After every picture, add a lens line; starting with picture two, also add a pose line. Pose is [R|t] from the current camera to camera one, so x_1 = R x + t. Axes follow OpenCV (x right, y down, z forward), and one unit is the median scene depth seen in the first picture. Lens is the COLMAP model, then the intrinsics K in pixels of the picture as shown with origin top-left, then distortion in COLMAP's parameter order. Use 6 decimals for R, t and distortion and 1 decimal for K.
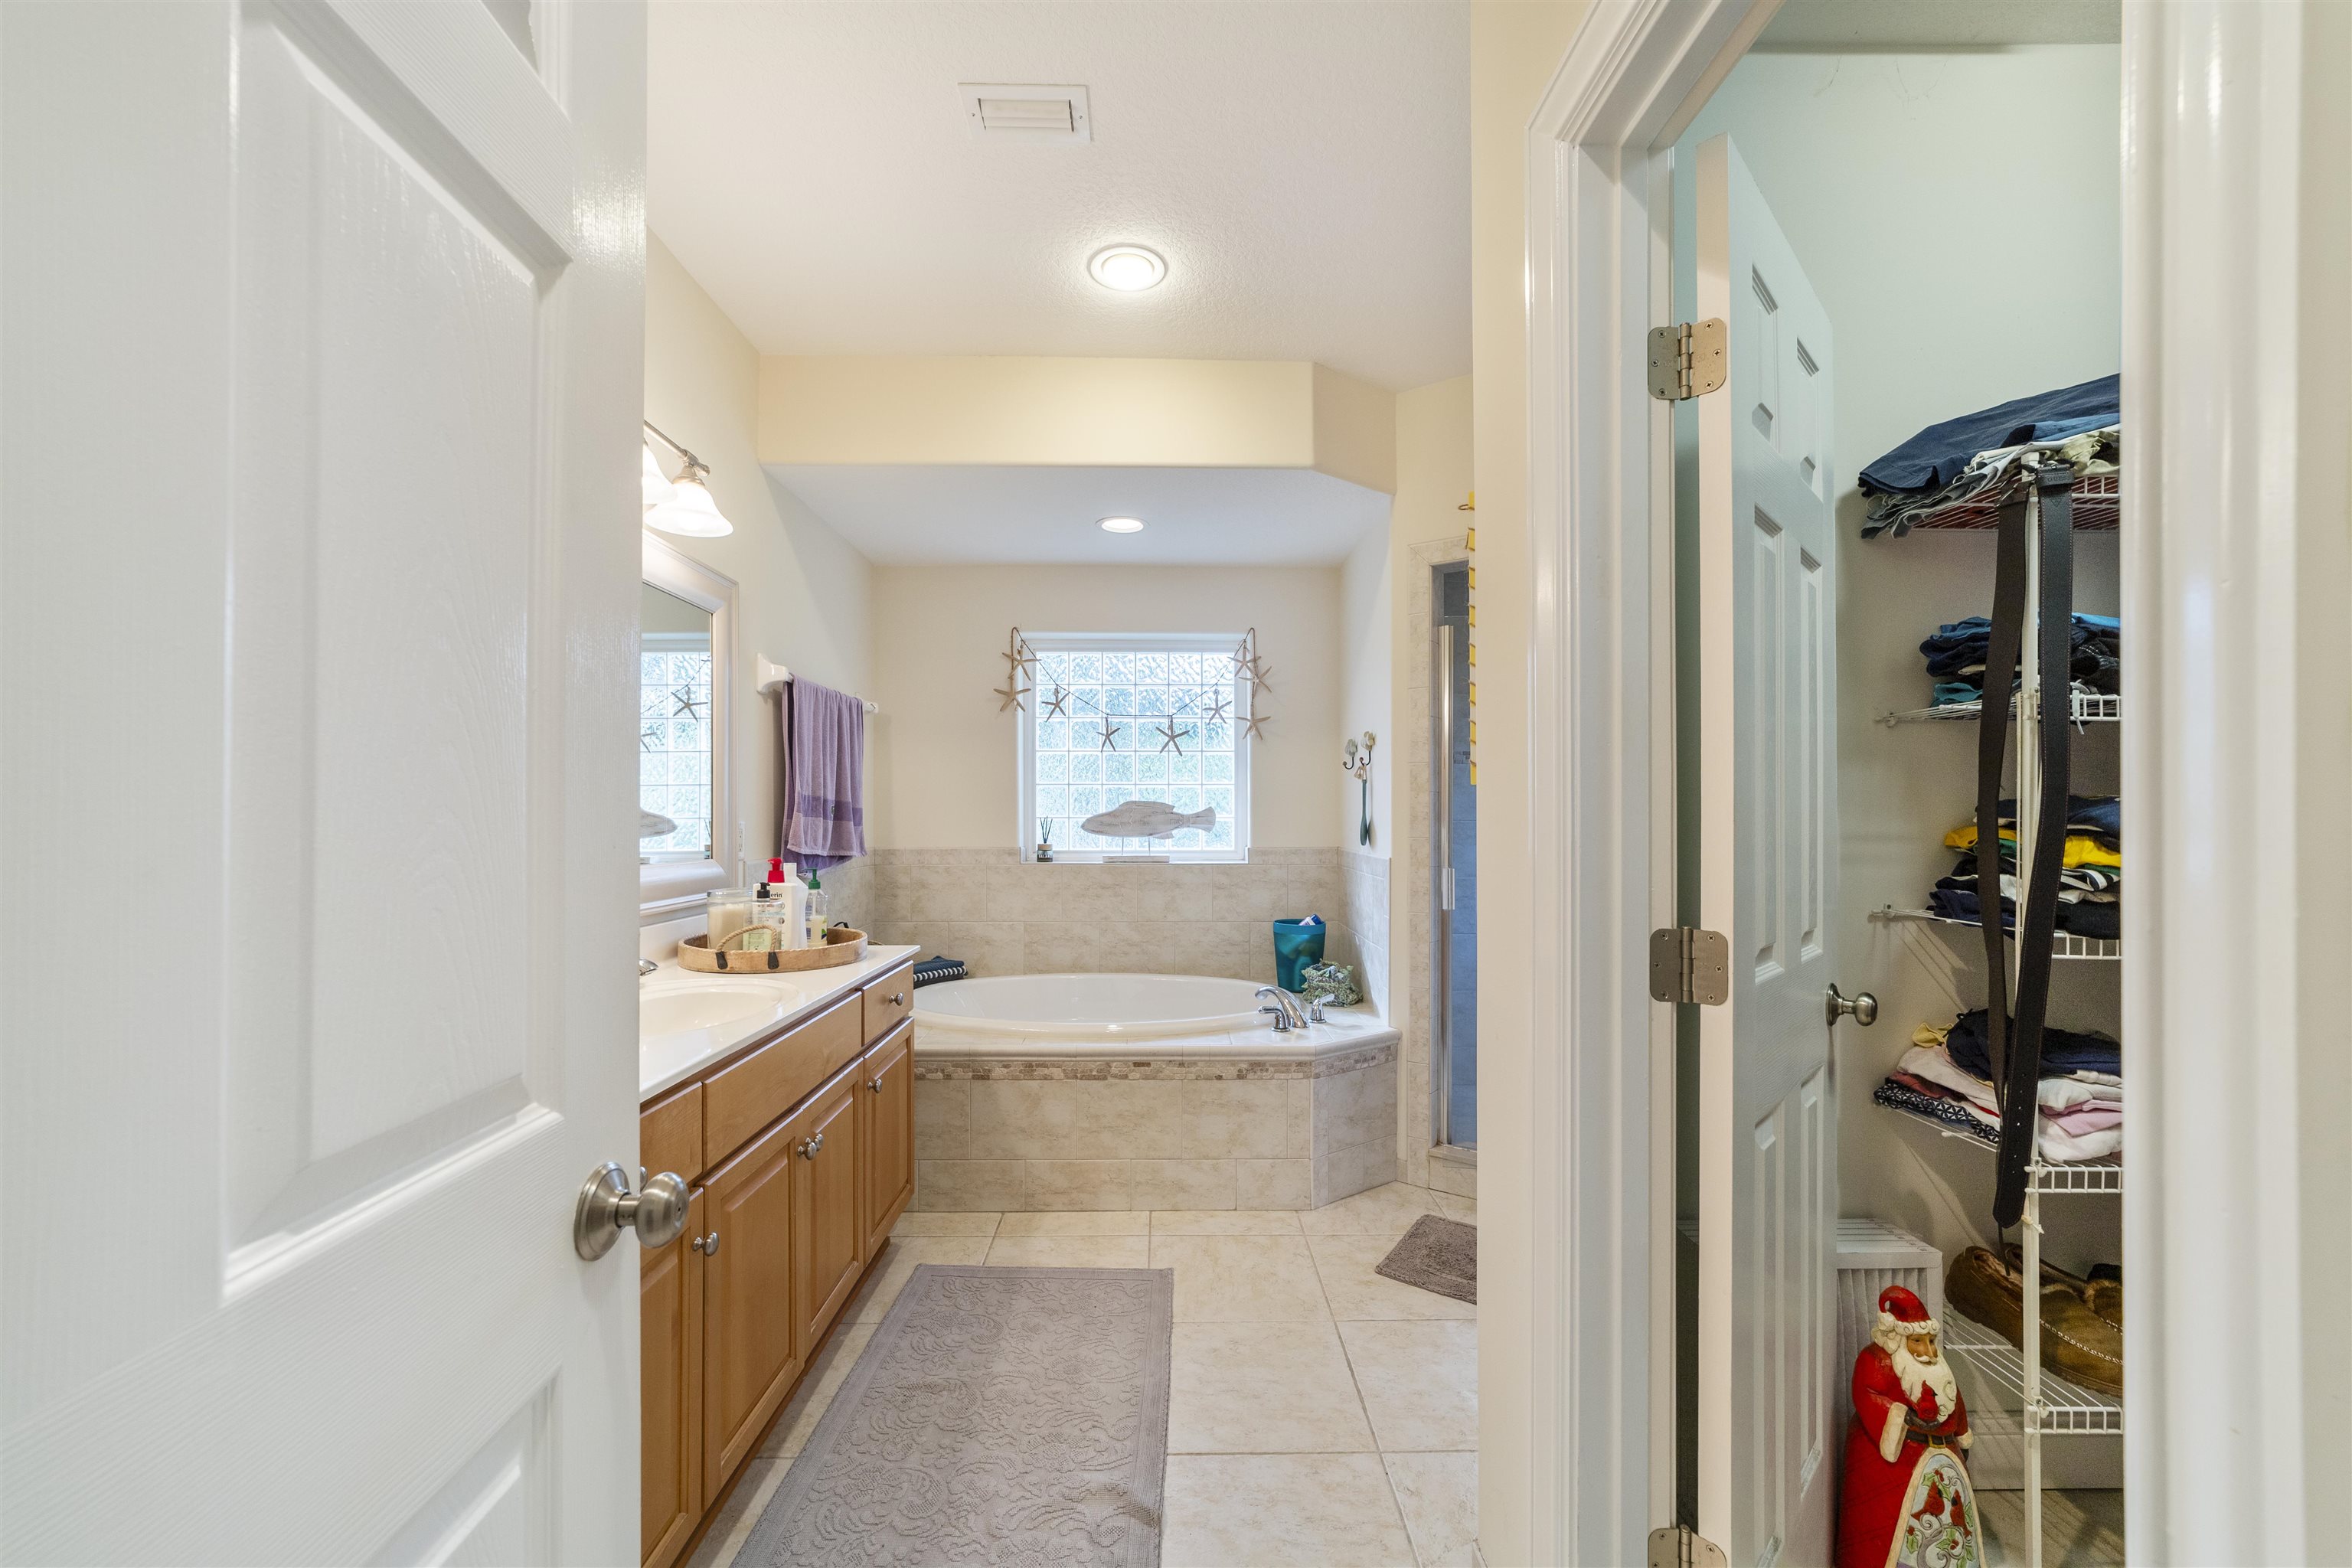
lens RADIAL K [[914.8, 0, 1186.3], [0, 914.8, 802.4], [0, 0, 1]] dist [-0.015060, 0.007725]
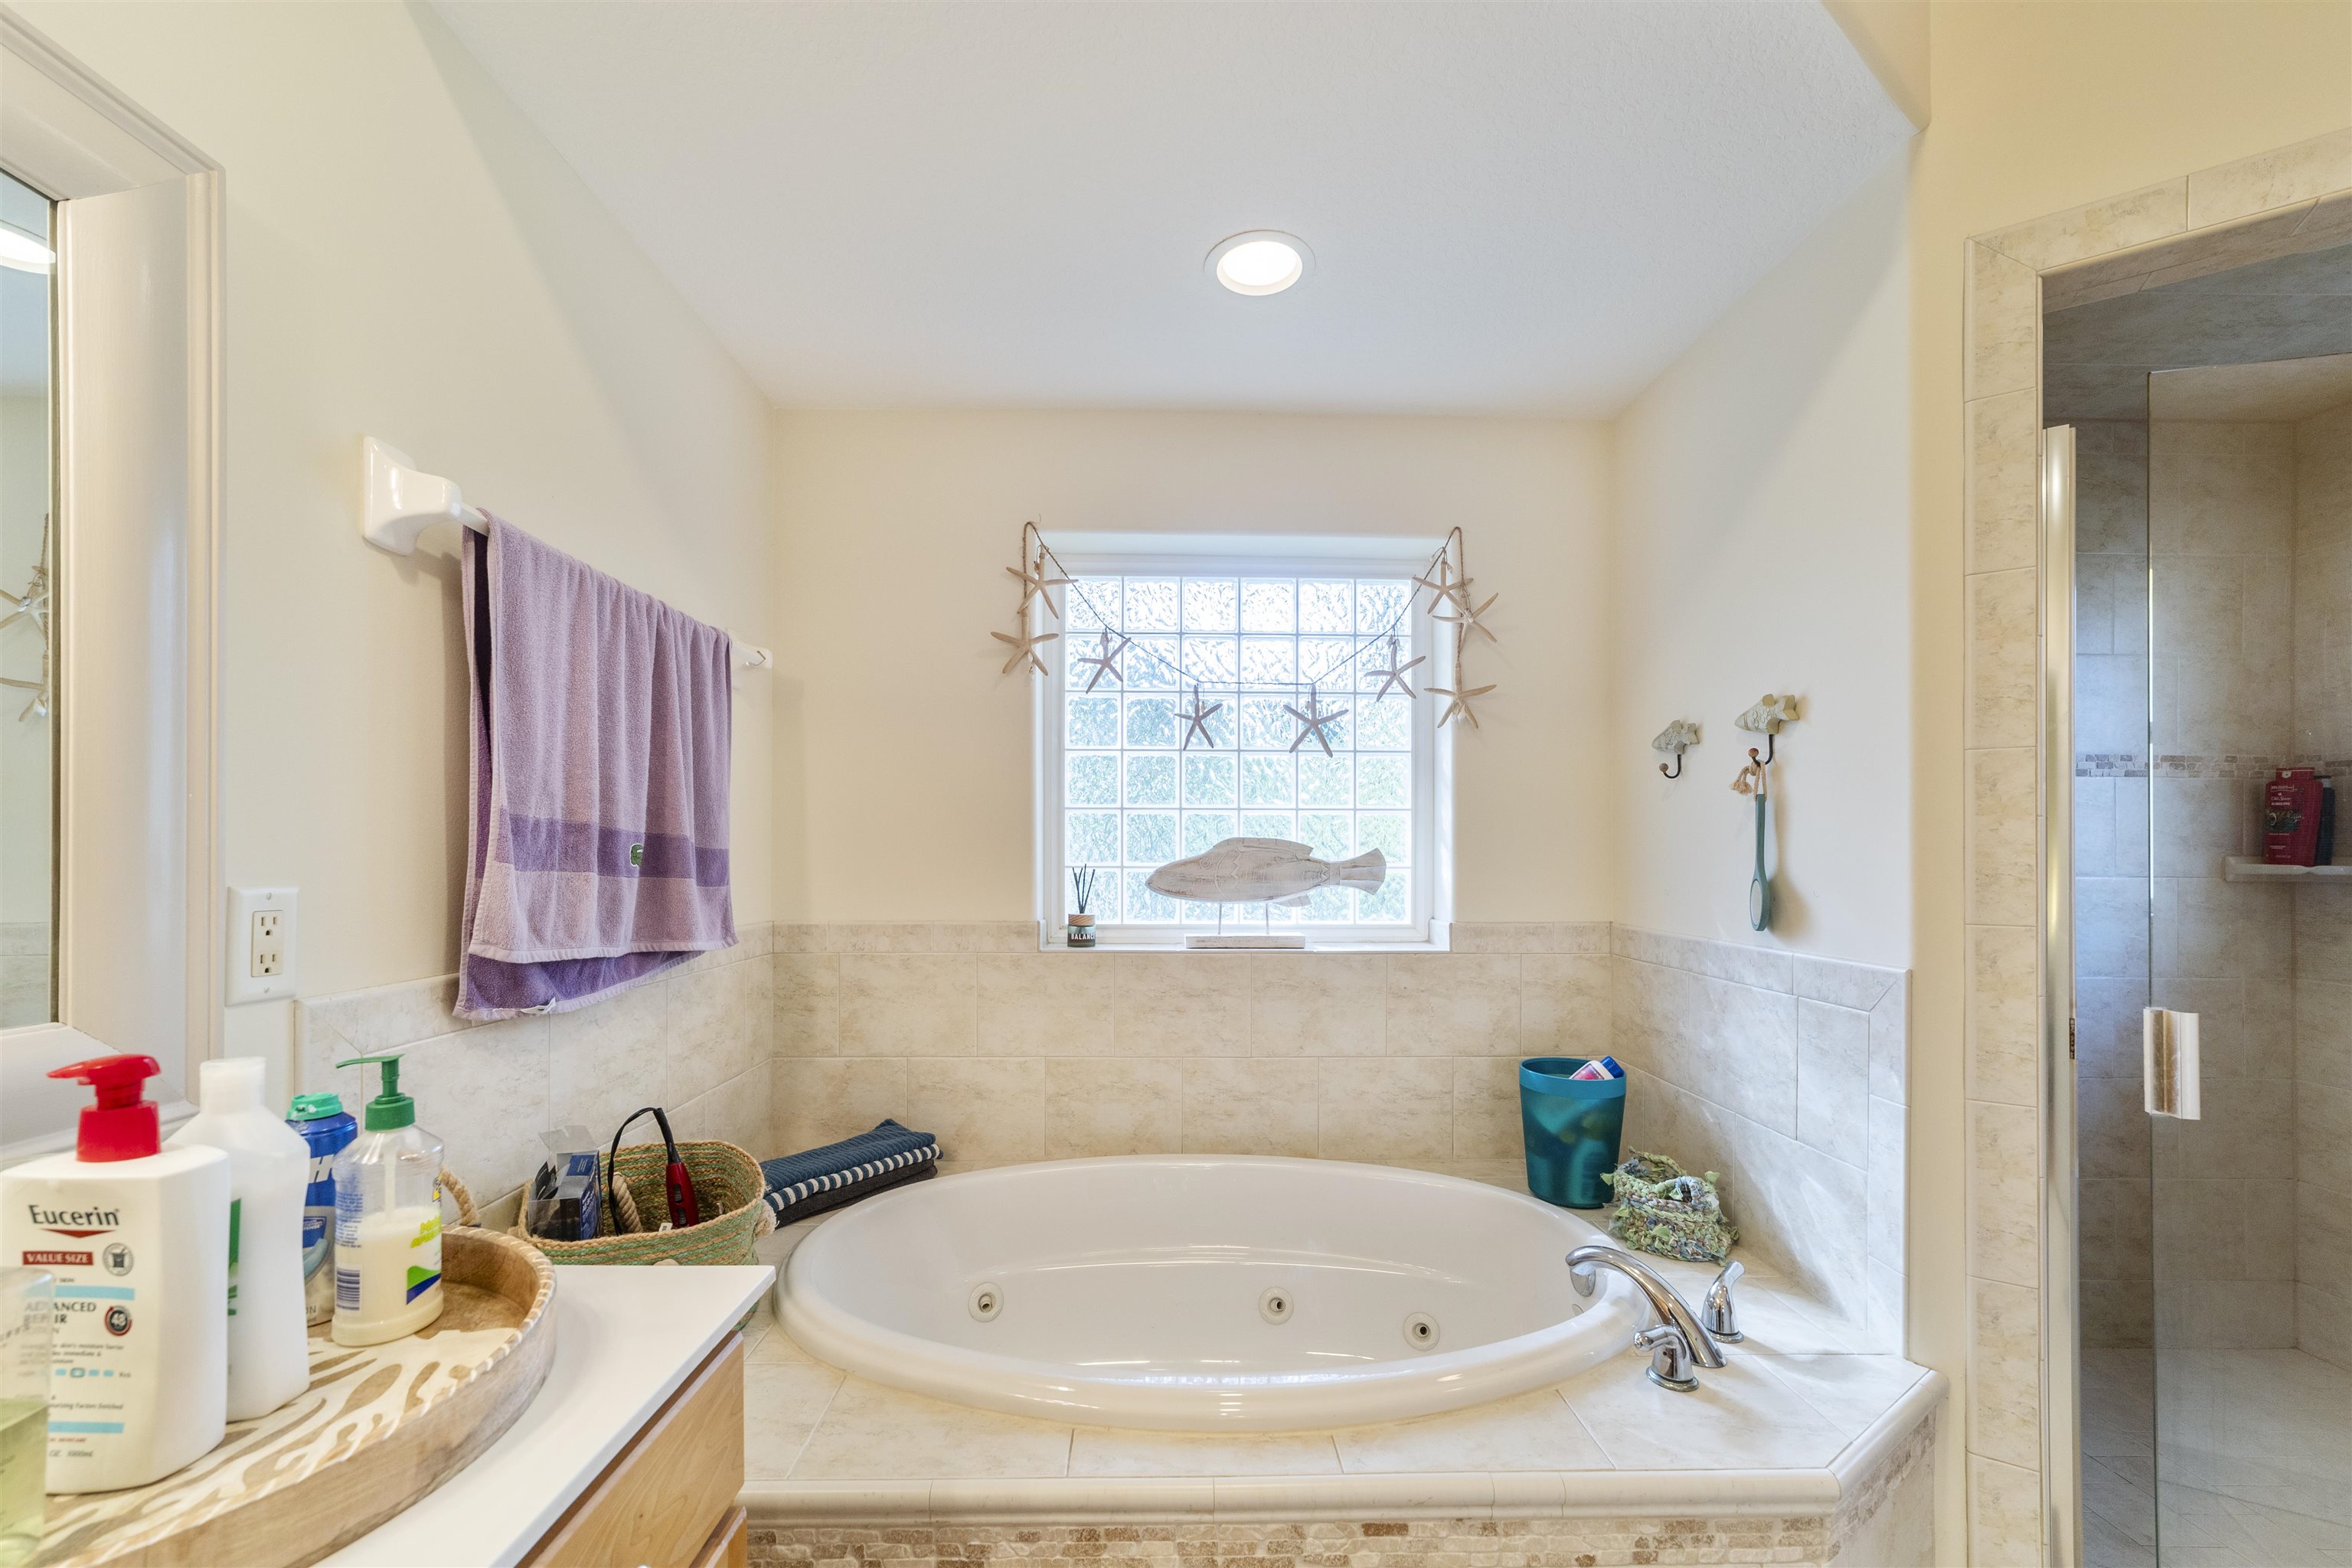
lens RADIAL K [[914.8, 0, 1172.7], [0, 914.8, 854.5], [0, 0, 1]] dist [-0.015060, 0.007725]
pose [[0.999980, 0.003629, -0.005097, -0.113405], [-0.003562, 0.999908, 0.013058, 0.001413], [0.005144, -0.013040, 0.999902, 0.520286]]
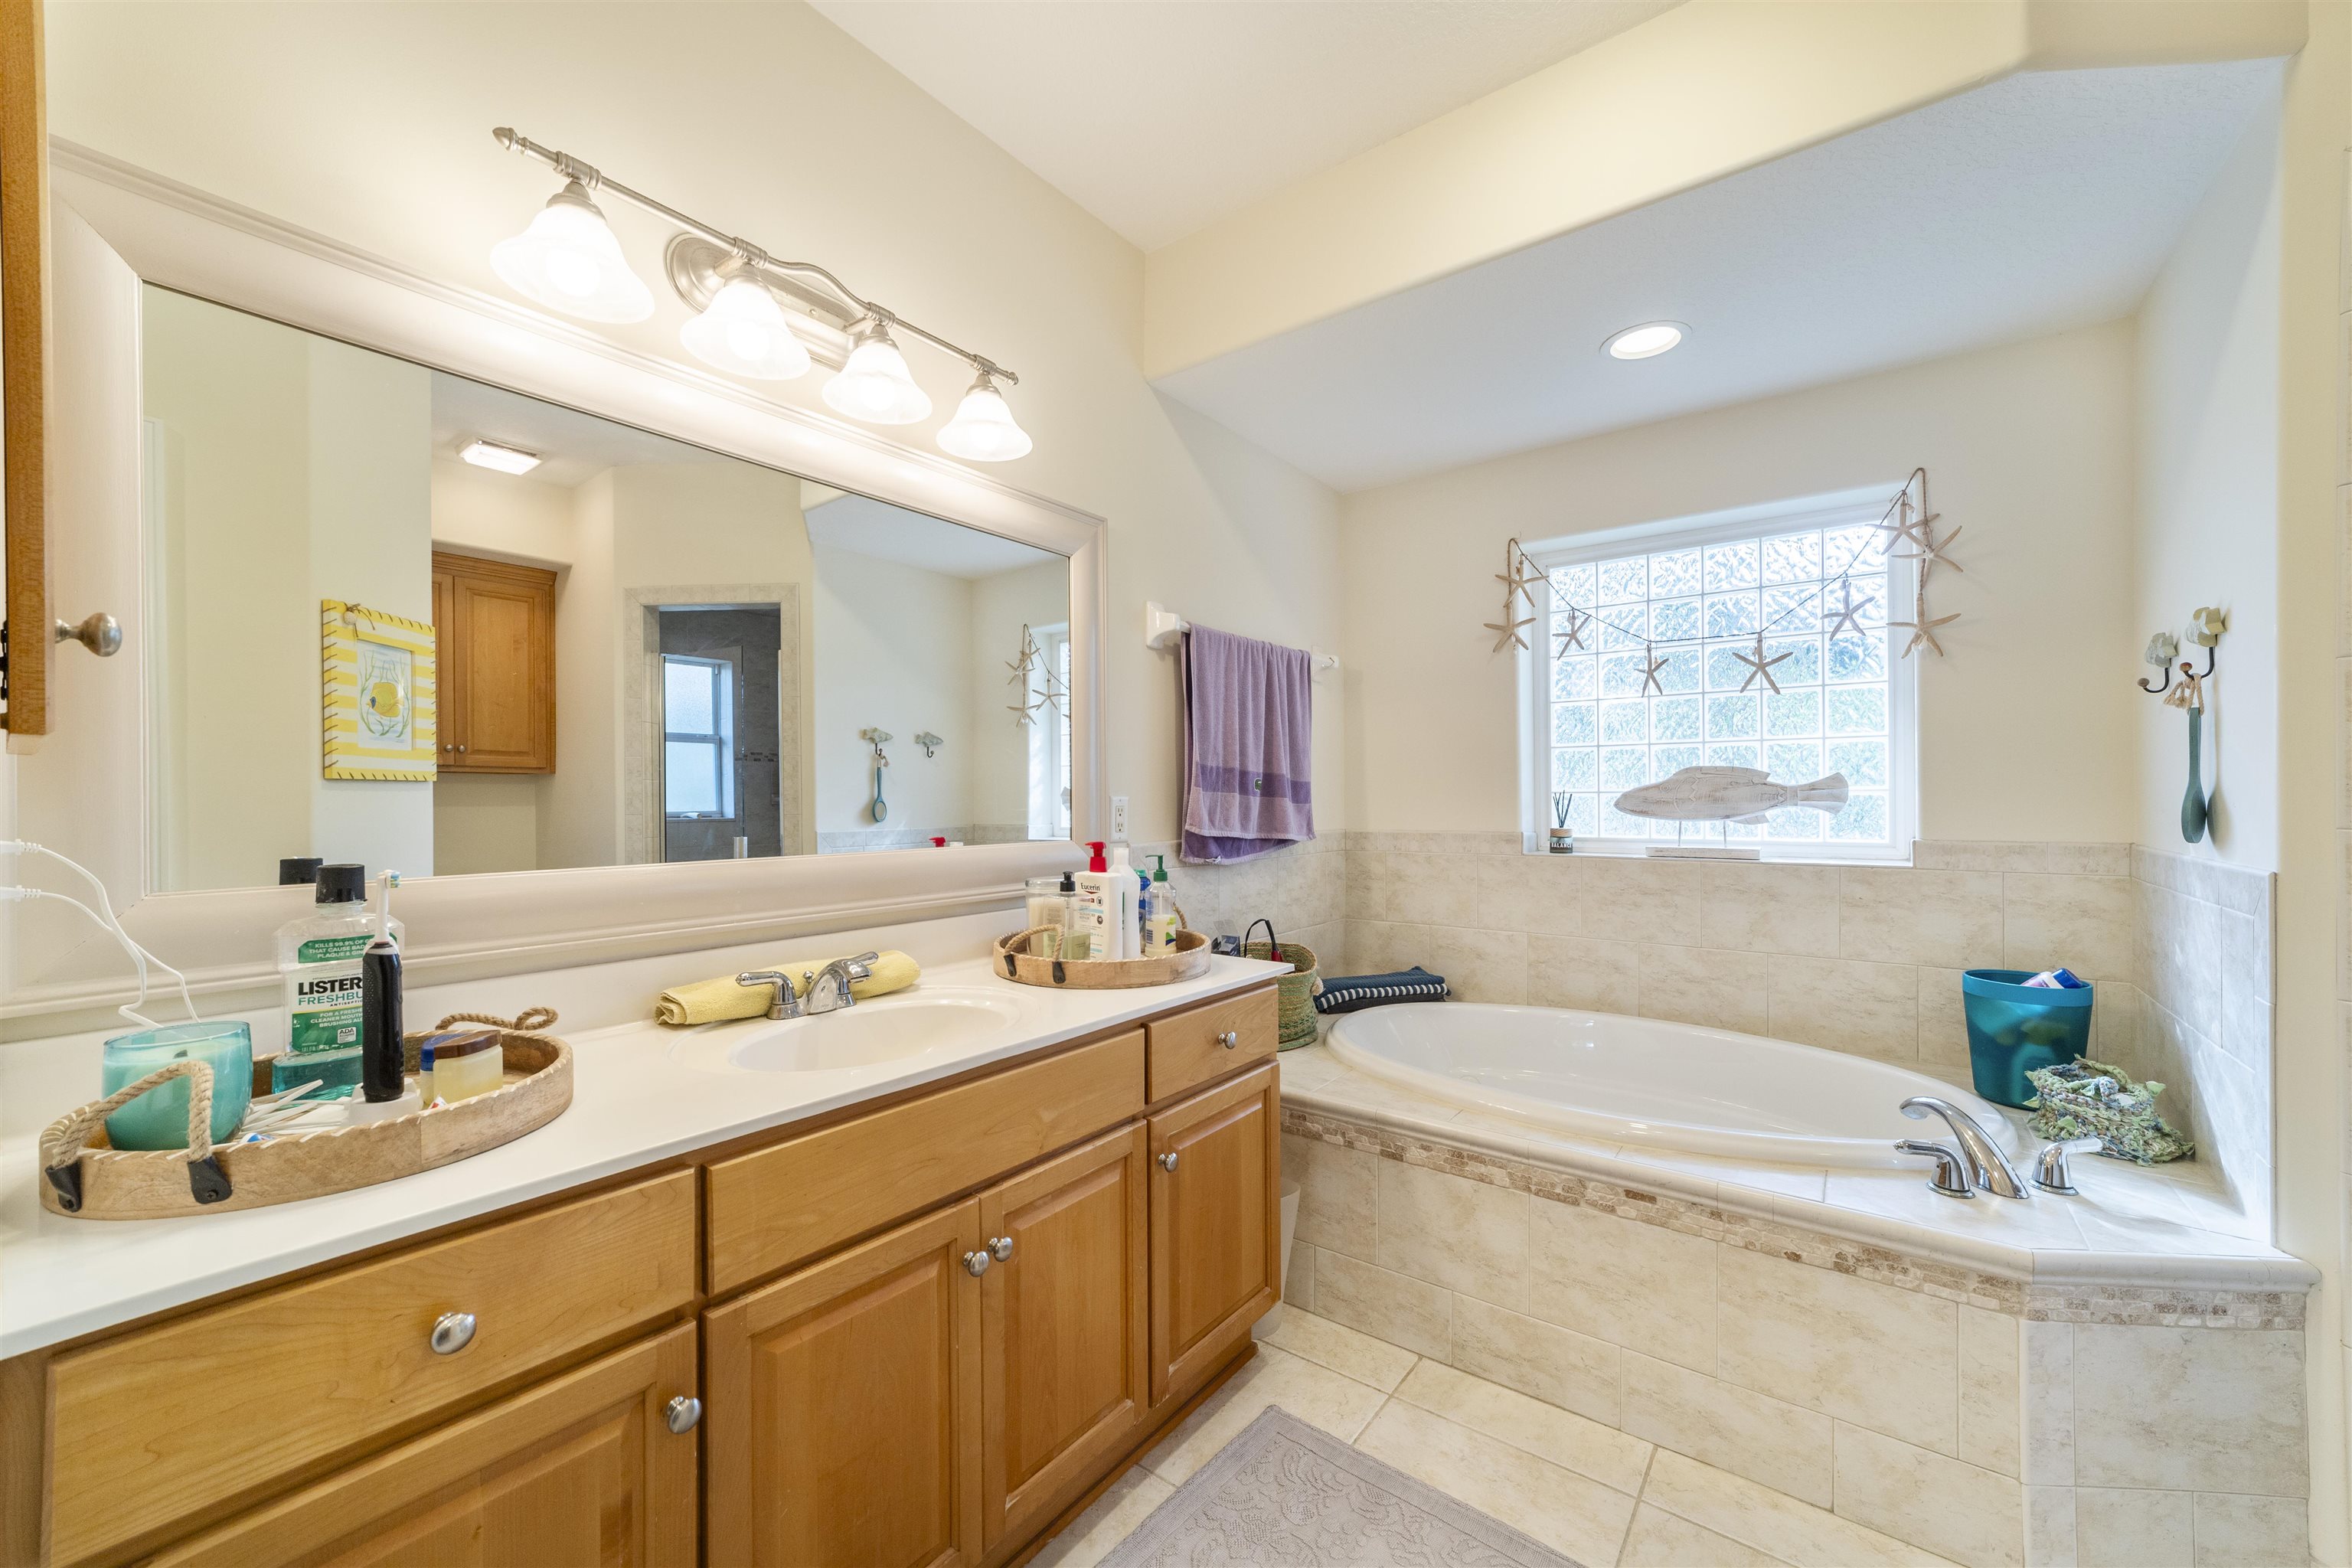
lens RADIAL K [[914.8, 0, 1180.1], [0, 914.8, 794.7], [0, 0, 1]] dist [-0.015060, 0.007725]
pose [[0.779308, -0.005997, -0.626613, 0.077236], [0.014112, 0.999869, 0.007981, 0.009734], [0.626483, -0.015062, 0.779290, 0.285958]]
